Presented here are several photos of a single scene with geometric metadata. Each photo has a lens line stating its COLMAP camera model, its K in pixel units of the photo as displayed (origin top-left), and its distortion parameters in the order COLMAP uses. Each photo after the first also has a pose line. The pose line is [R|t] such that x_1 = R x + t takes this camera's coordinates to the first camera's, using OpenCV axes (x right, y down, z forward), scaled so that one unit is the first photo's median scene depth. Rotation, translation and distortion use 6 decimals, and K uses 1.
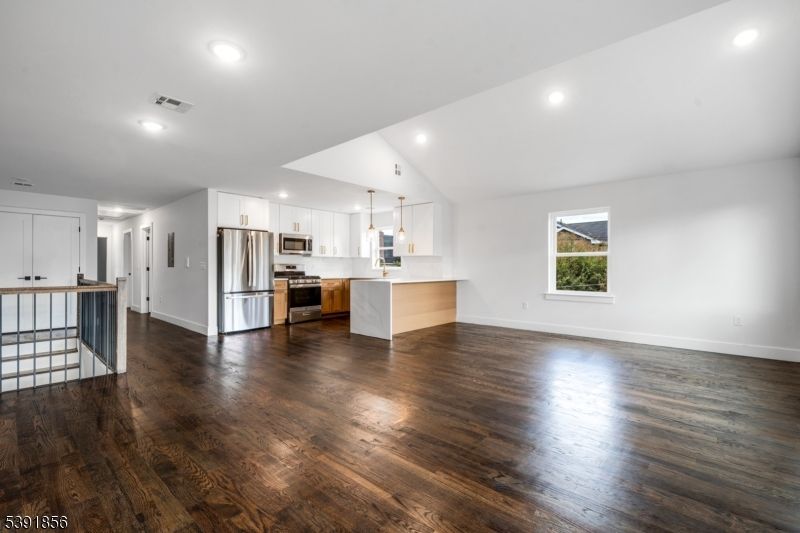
lens RADIAL K [[348.8, 0, 400.7], [0, 348.8, 268.3], [0, 0, 1]] dist [0.000001, -0.000229]
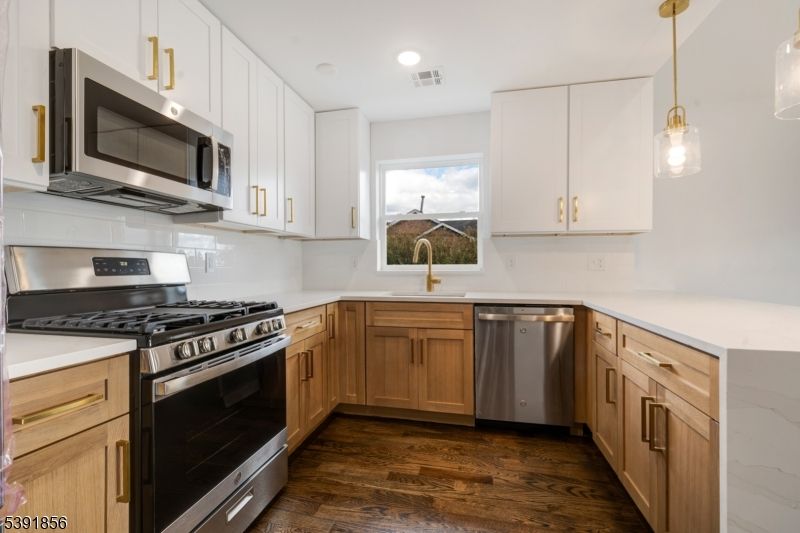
lens RADIAL K [[348.8, 0, 400.7], [0, 348.8, 268.3], [0, 0, 1]] dist [0.000001, -0.000229]
pose [[0.870569, -0.005703, 0.492014, -0.278228], [0.005106, 0.999984, 0.002556, -0.001657], [-0.492020, 0.000287, 0.870584, 0.760639]]
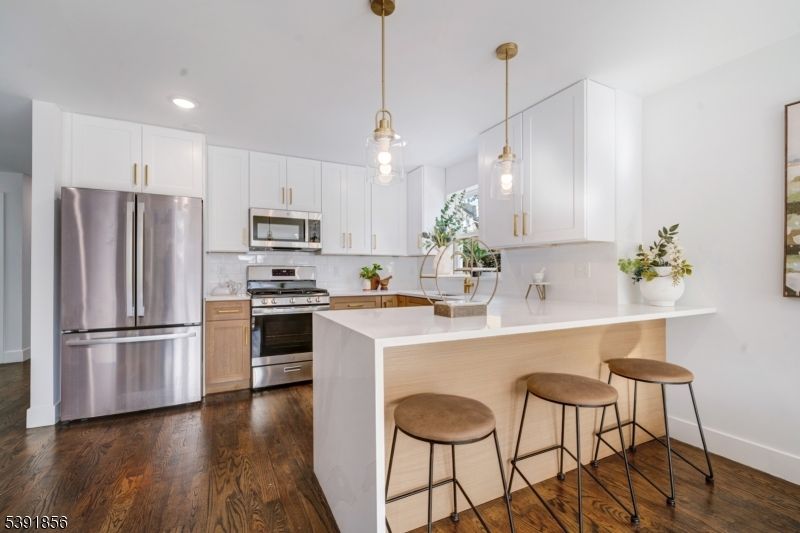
lens RADIAL K [[348.8, 0, 400.7], [0, 348.8, 268.3], [0, 0, 1]] dist [0.000001, -0.000229]
pose [[0.928999, -0.000828, -0.370082, 0.052391], [-0.002021, 0.999971, -0.007313, -0.006618], [0.370077, 0.007541, 0.928970, 0.577233]]
